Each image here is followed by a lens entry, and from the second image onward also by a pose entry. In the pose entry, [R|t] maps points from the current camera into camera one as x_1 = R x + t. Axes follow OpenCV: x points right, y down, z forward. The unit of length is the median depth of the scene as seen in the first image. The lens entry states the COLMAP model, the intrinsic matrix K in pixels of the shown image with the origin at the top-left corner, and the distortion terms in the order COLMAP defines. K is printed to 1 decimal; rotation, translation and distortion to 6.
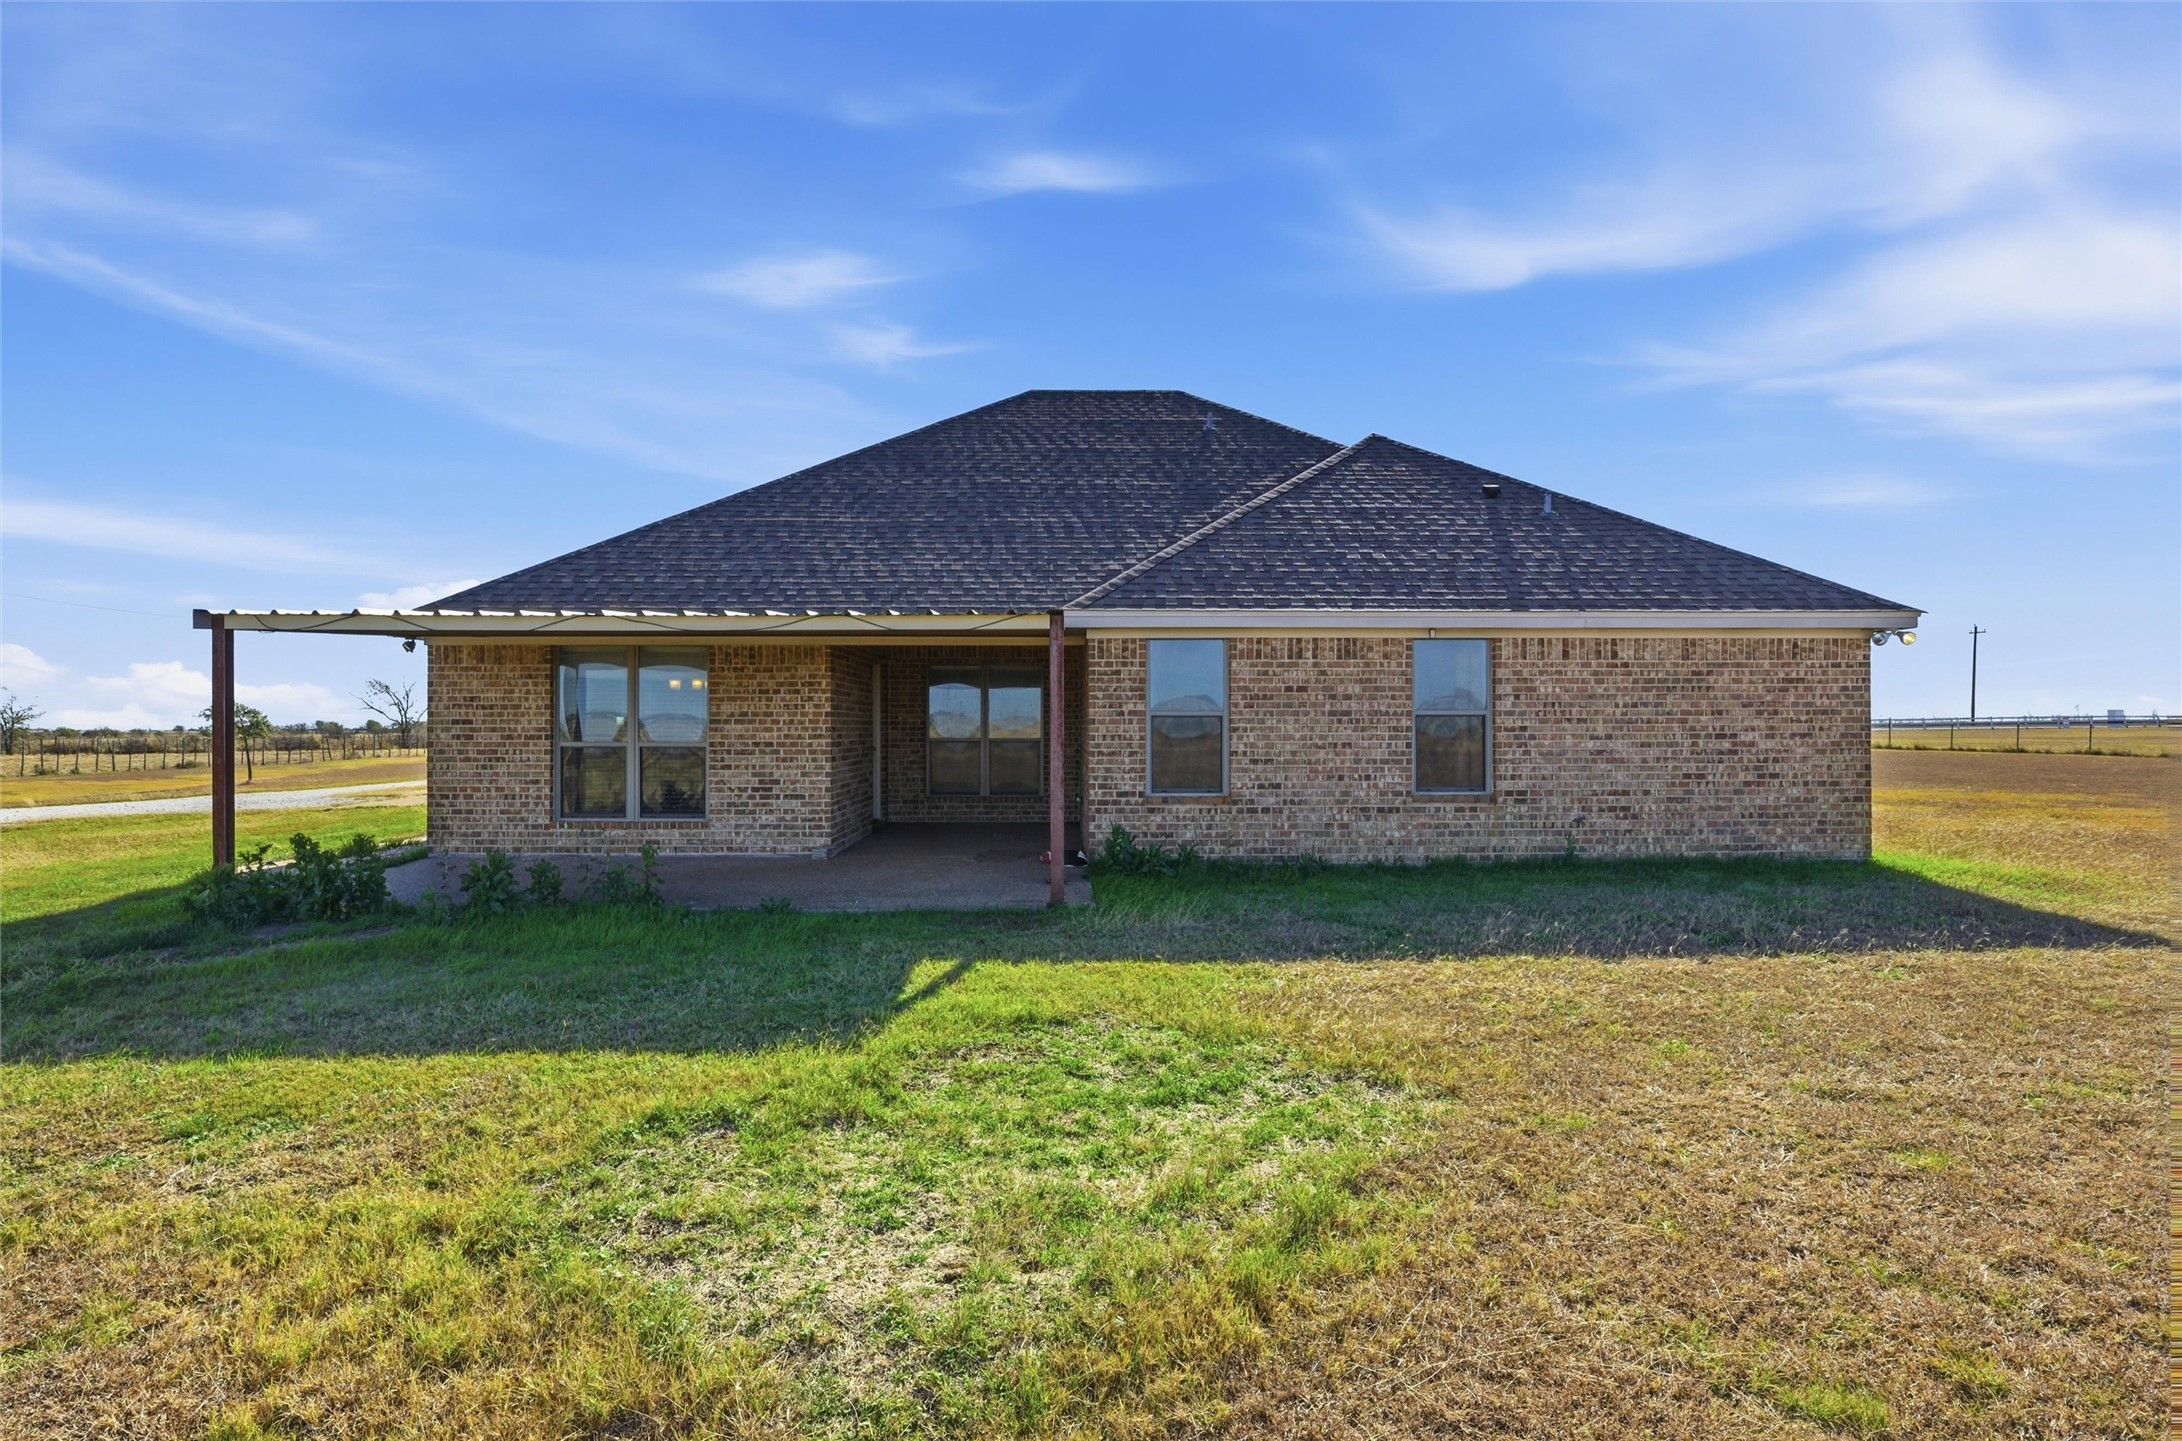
lens RADIAL K [[1077.8, 0, 1091.0], [0, 1077.8, 720.5], [0, 0, 1]] dist [-0.002274, -0.000382]
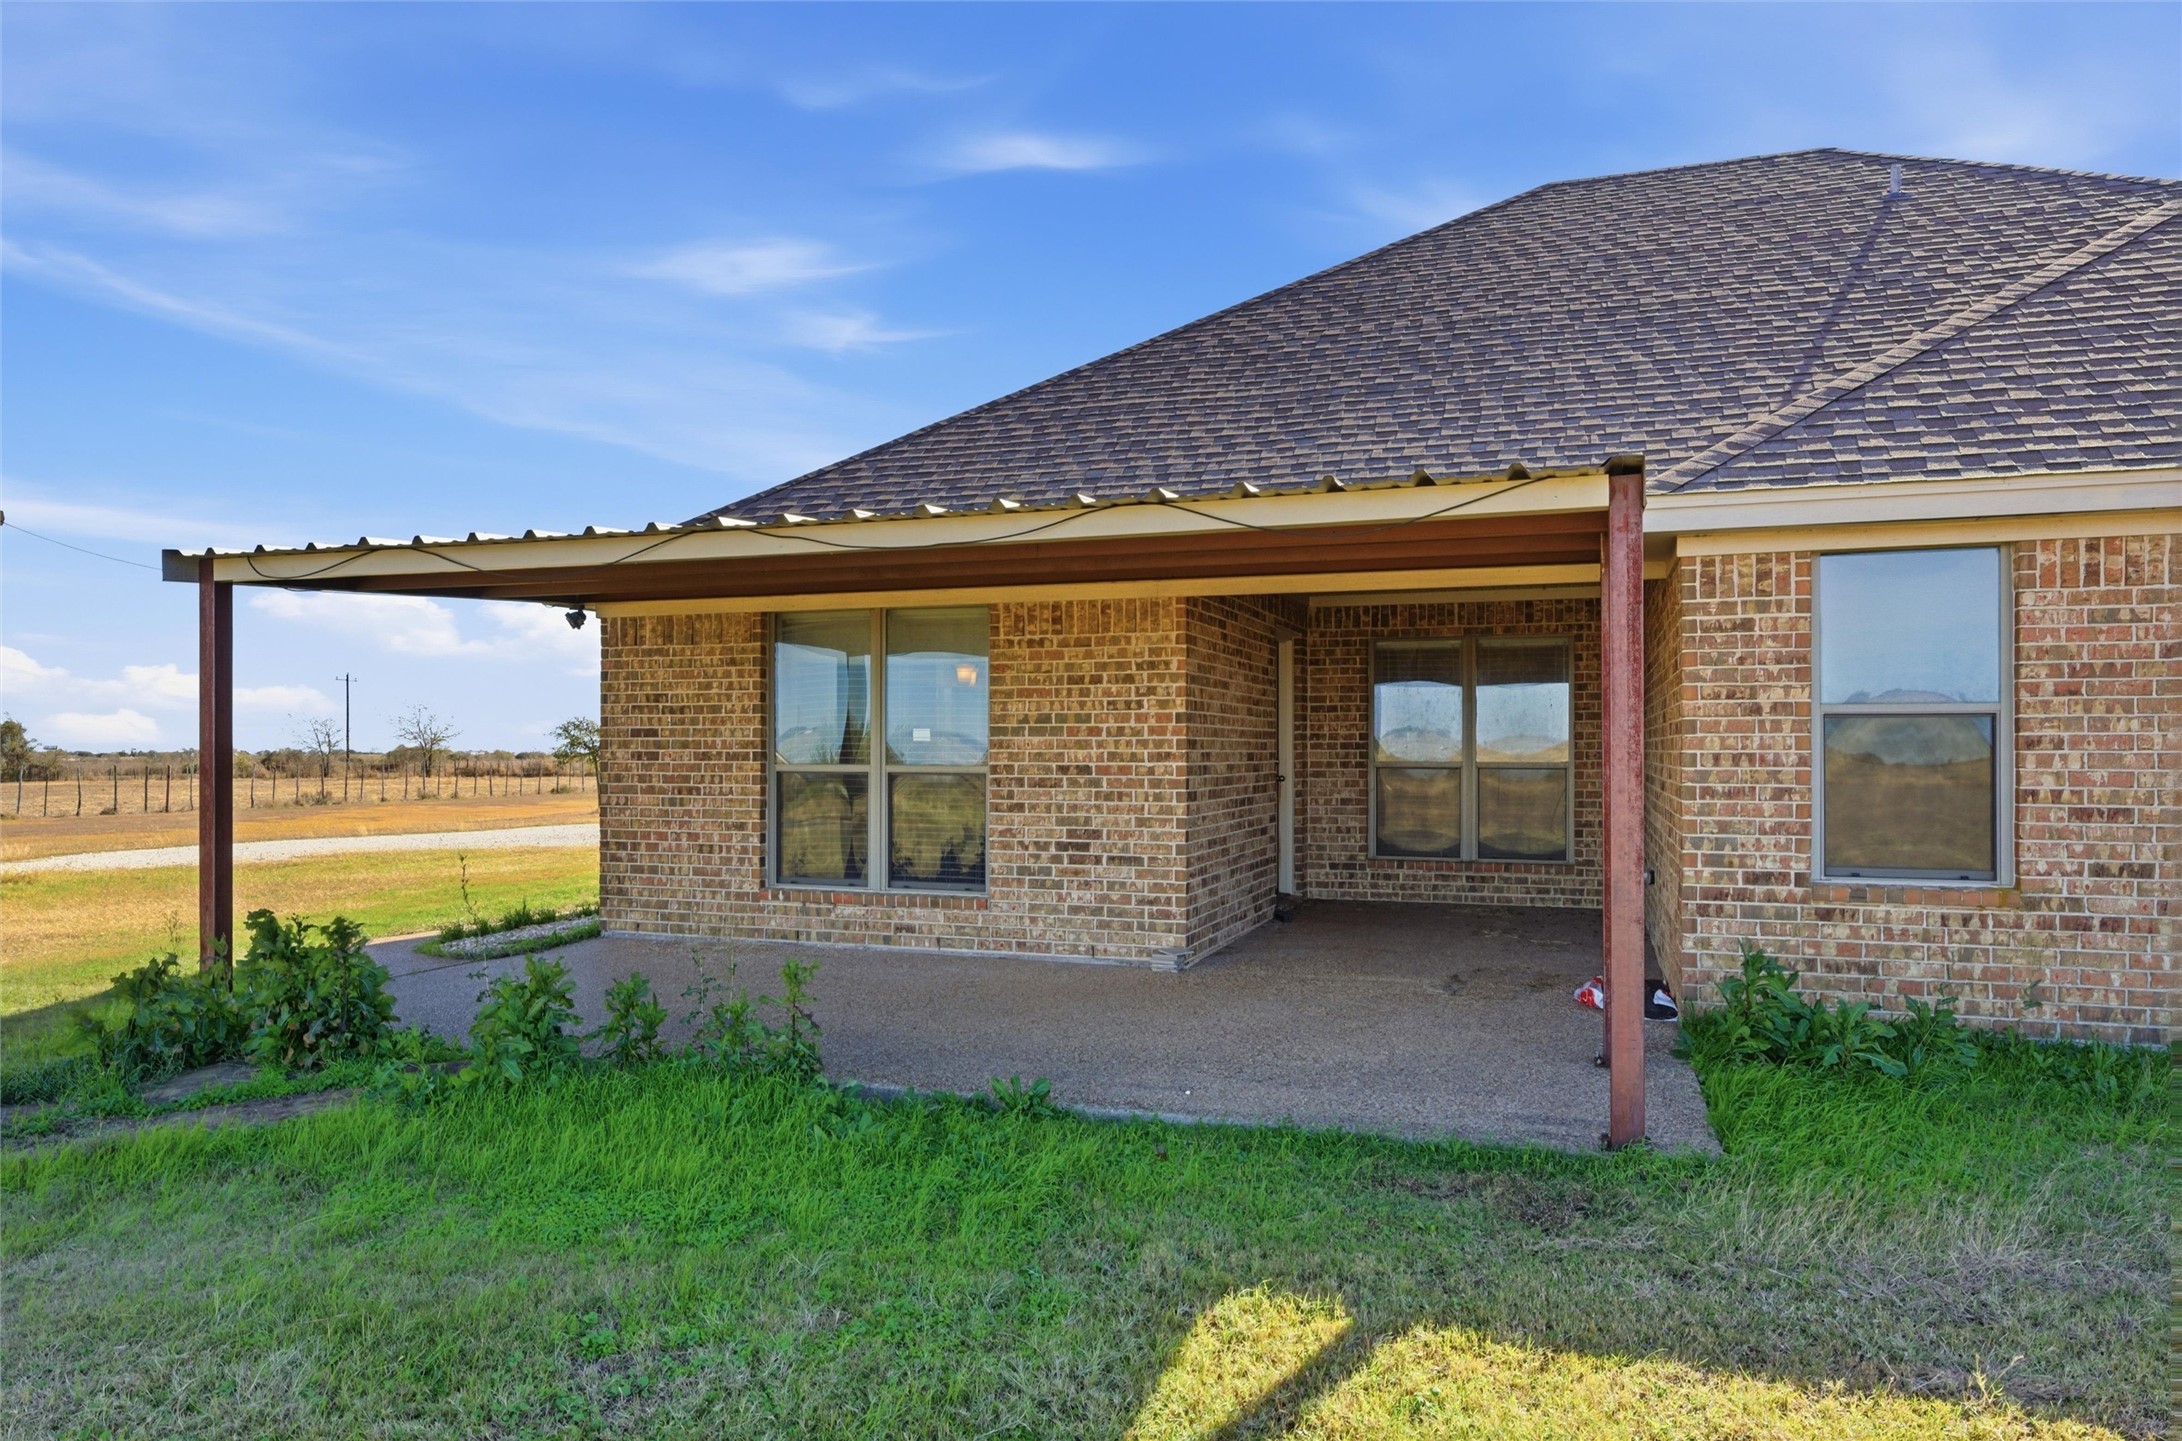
lens RADIAL K [[1368.5, 0, 1090.1], [0, 1368.5, 753.6], [0, 0, 1]] dist [-0.015828, 0.000845]
pose [[0.930515, 0.001387, -0.366252, -0.024691], [0.001726, 0.999965, 0.008173, 0.007506], [0.366250, -0.008237, 0.930480, 0.321309]]
